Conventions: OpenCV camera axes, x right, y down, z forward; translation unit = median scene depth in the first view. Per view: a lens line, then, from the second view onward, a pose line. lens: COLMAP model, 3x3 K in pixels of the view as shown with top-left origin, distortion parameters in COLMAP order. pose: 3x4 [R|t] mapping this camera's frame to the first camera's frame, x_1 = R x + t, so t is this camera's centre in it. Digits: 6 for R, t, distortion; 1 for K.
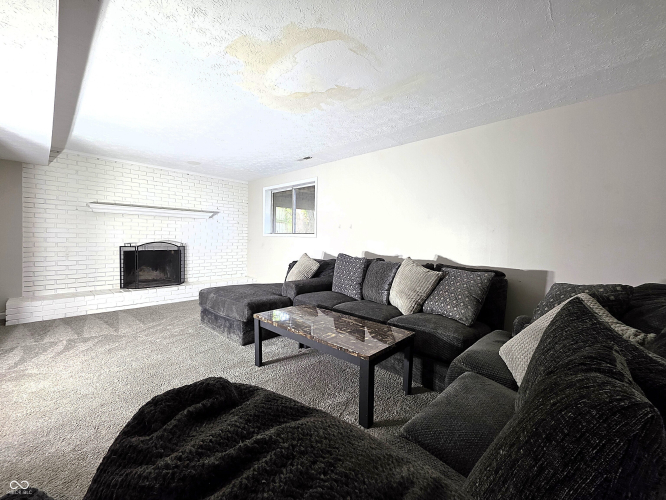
lens RADIAL K [[274.7, 0, 330.9], [0, 274.7, 244.8], [0, 0, 1]] dist [0.001052, 0.000089]
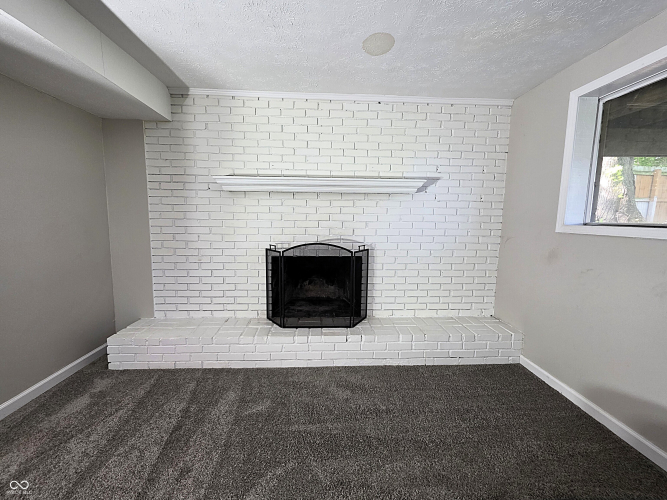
lens RADIAL K [[275.1, 0, 333.7], [0, 275.1, 247.1], [0, 0, 1]] dist [0.001052, 0.000089]
pose [[0.714559, 0.077796, -0.695237, -0.238347], [-0.017651, 0.995486, 0.093251, -0.050628], [0.699353, -0.054361, 0.712706, 0.630529]]
